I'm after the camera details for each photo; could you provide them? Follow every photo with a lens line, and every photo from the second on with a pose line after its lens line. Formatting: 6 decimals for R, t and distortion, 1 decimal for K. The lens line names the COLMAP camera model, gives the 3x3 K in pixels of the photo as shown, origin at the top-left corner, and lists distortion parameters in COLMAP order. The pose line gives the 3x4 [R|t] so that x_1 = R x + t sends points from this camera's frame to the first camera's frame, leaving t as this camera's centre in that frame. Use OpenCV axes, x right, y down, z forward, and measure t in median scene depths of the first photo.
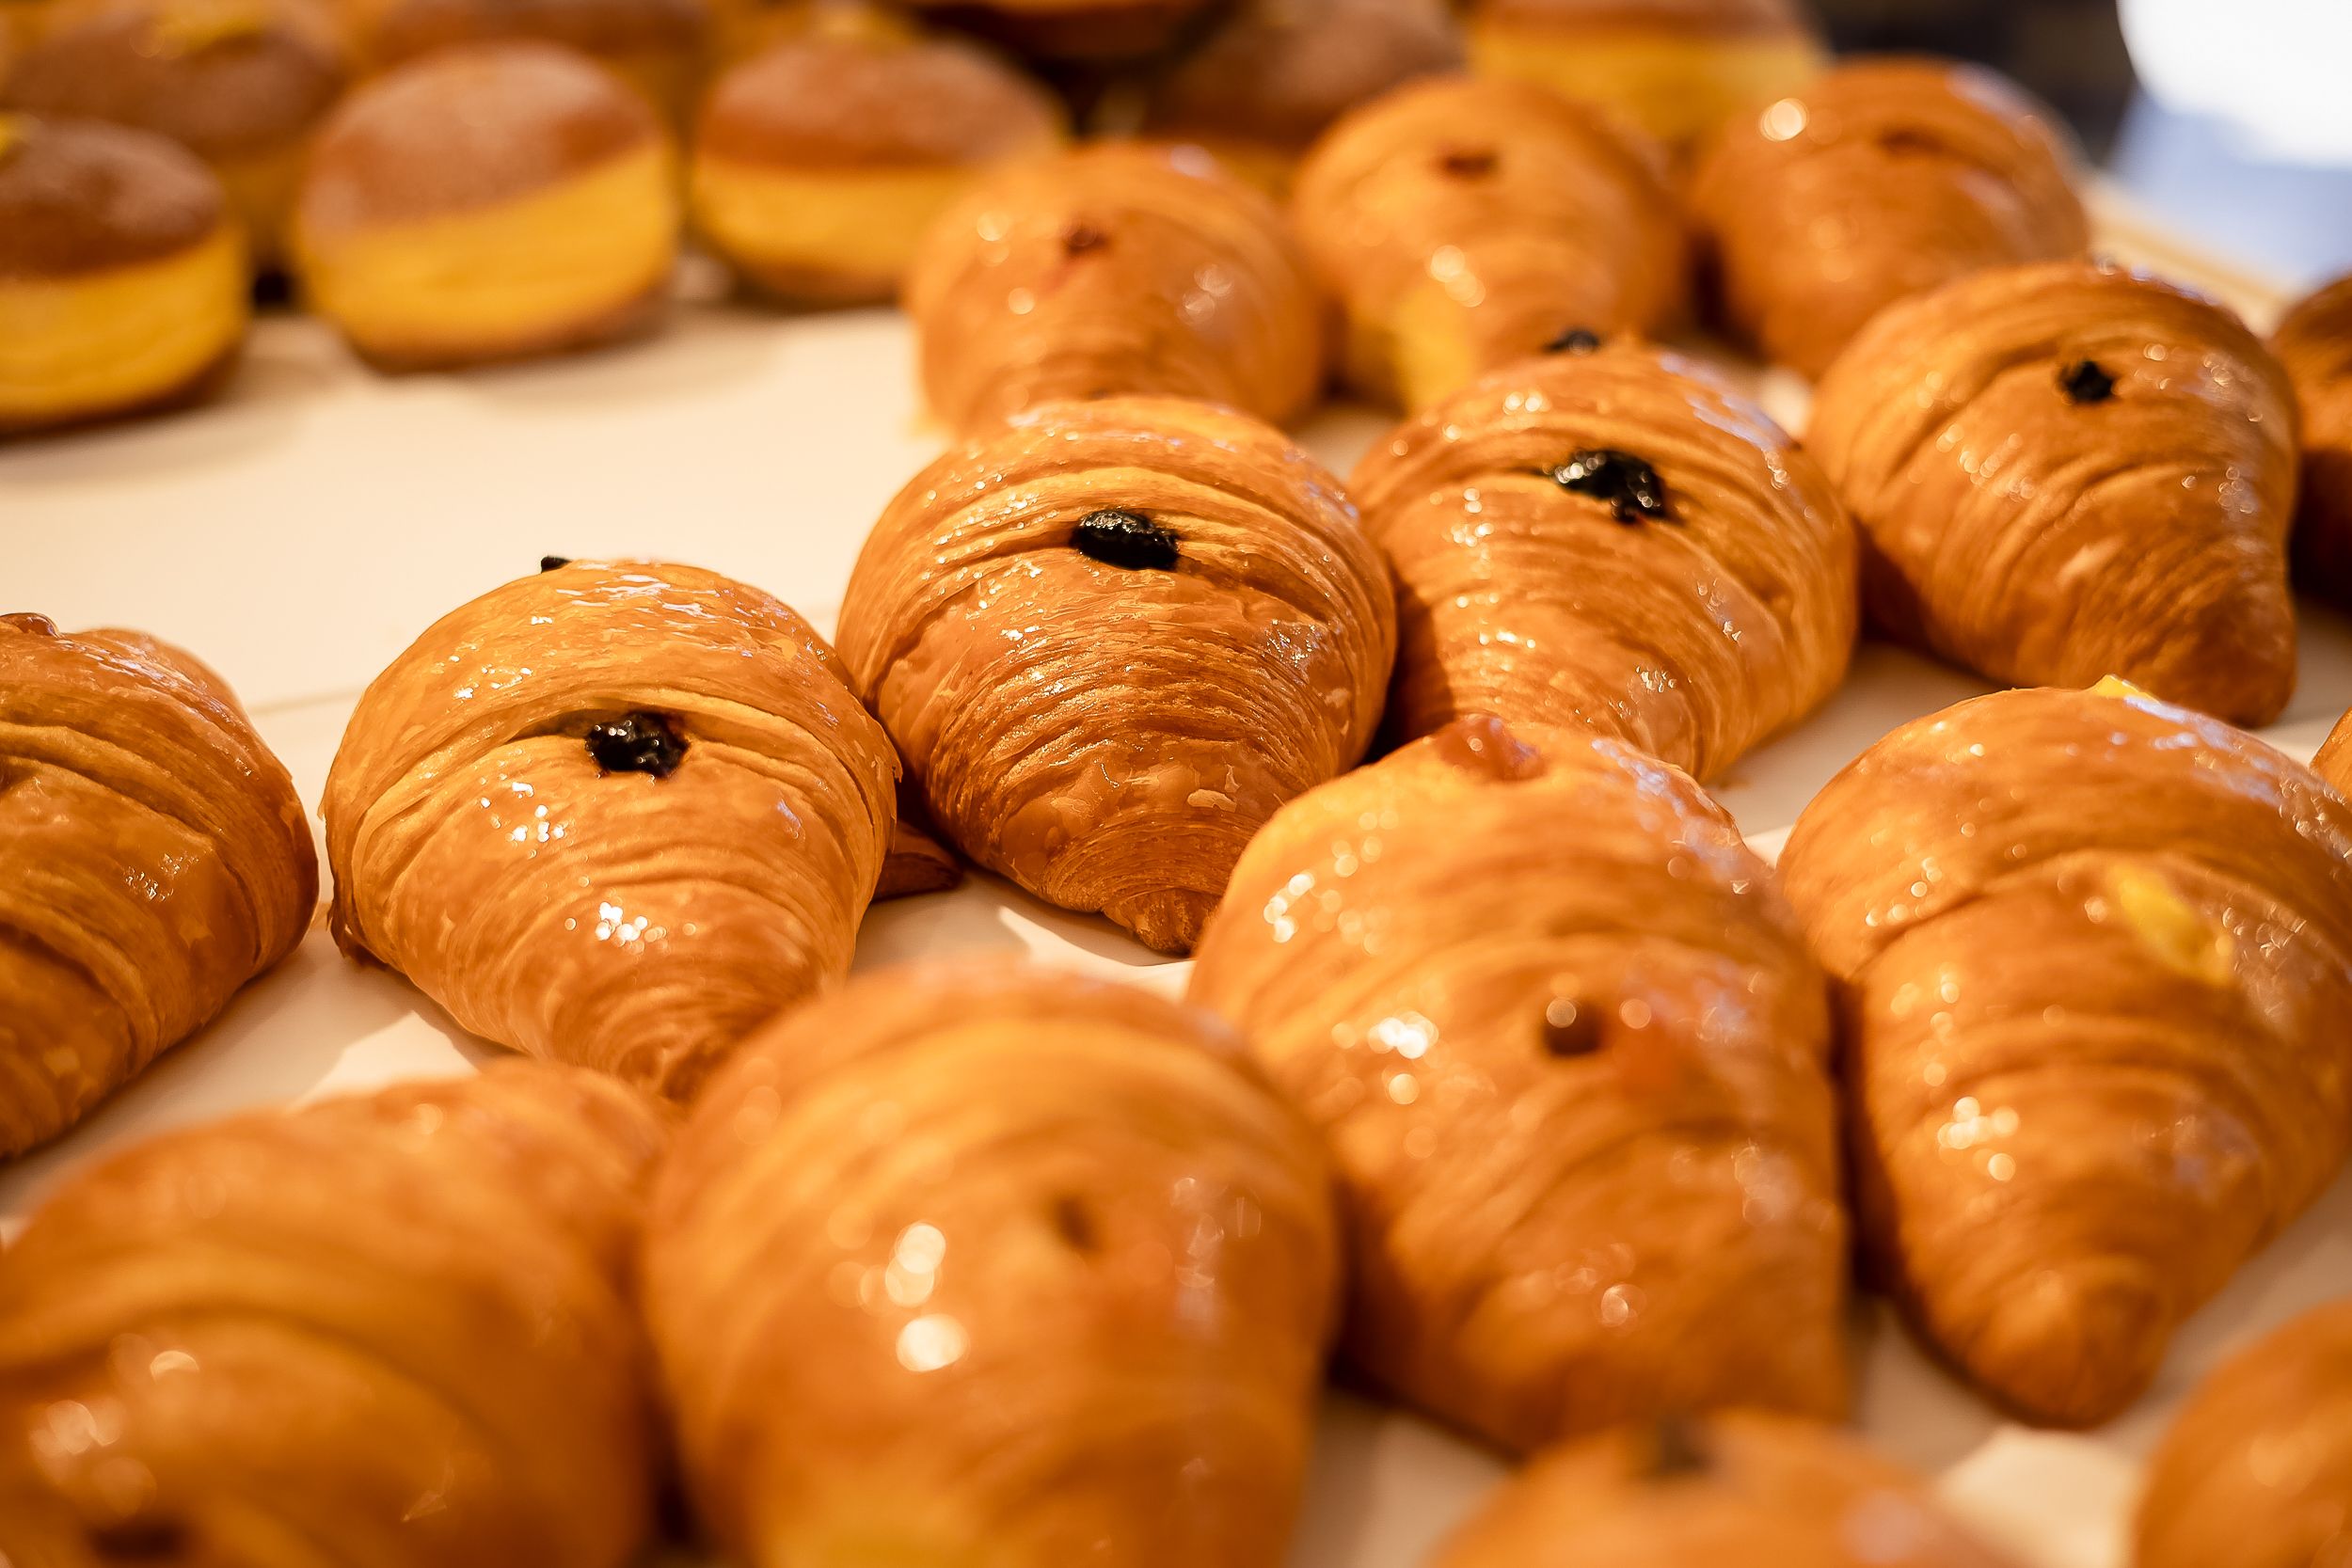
lens RADIAL K [[3397.9, 0, 1177.5], [0, 3397.9, 782.6], [0, 0, 1]] dist [-0.003563, 0.000000]
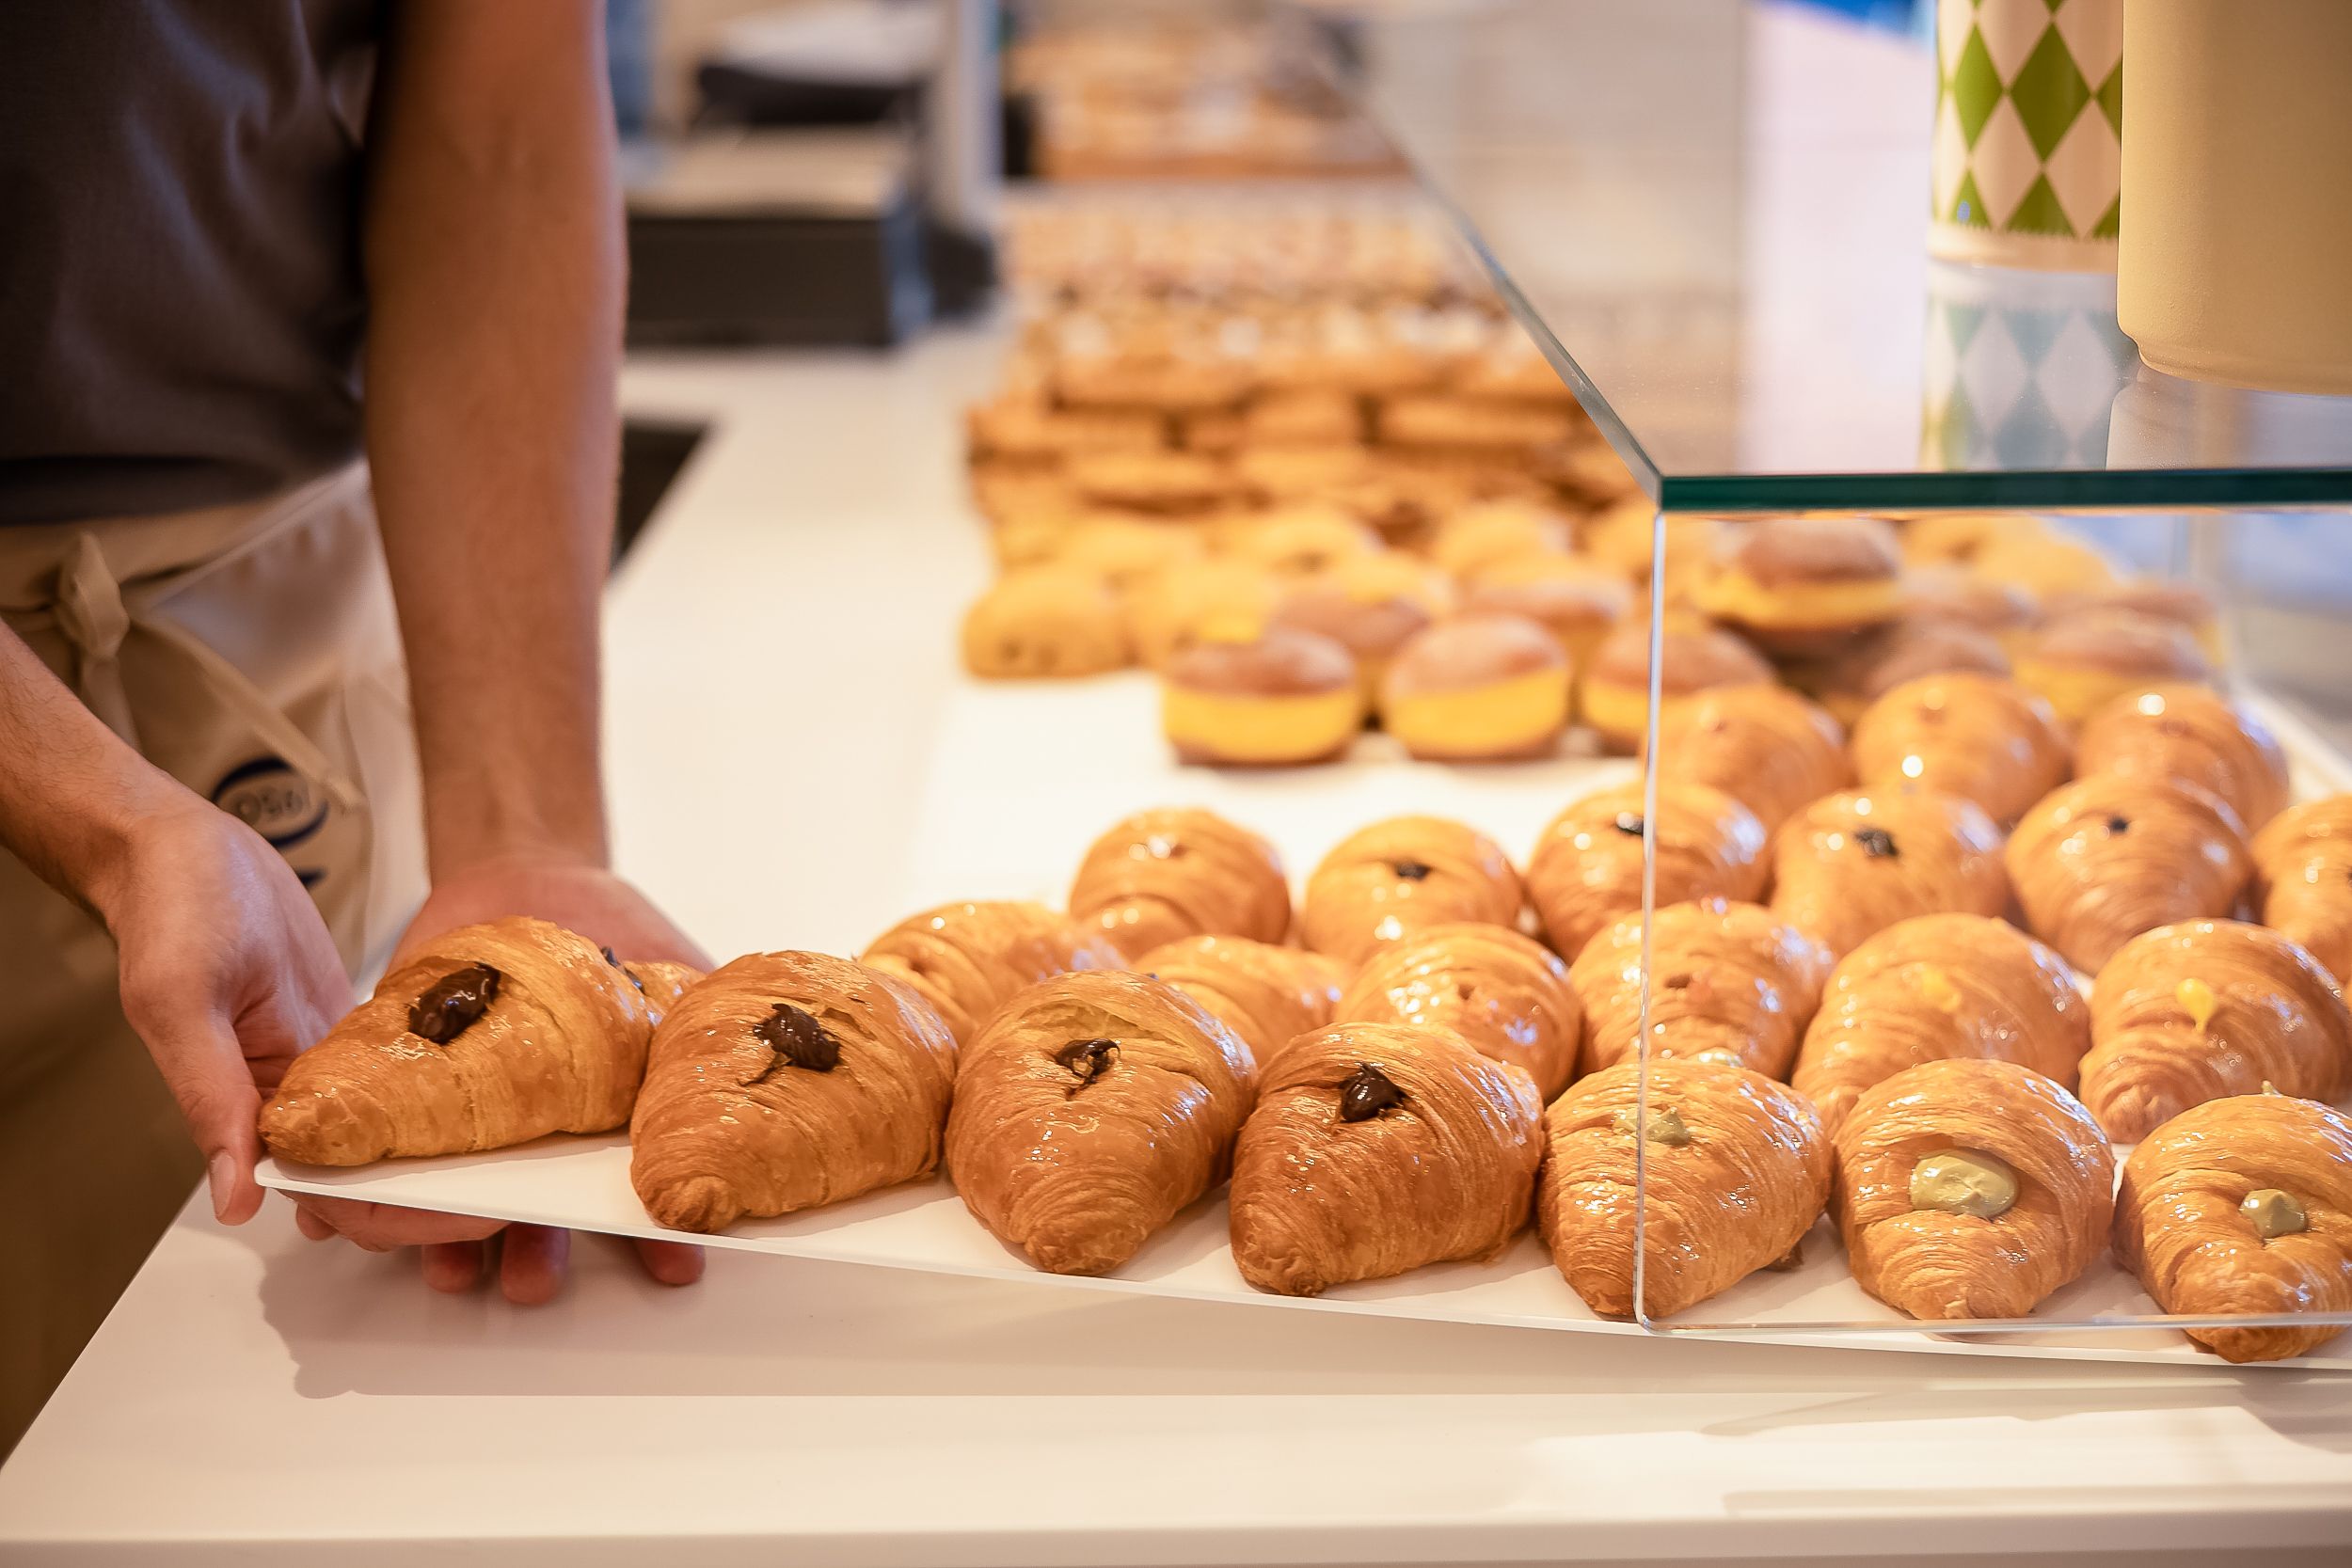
lens RADIAL K [[3397.9, 0, 1175.9], [0, 3397.9, 783.0], [0, 0, 1]] dist [-0.003563, 0.000000]
pose [[0.910341, 0.093719, -0.403107, 0.610289], [-0.160222, 0.977877, -0.134483, 0.254028], [0.381586, 0.187012, 0.905218, -1.246097]]
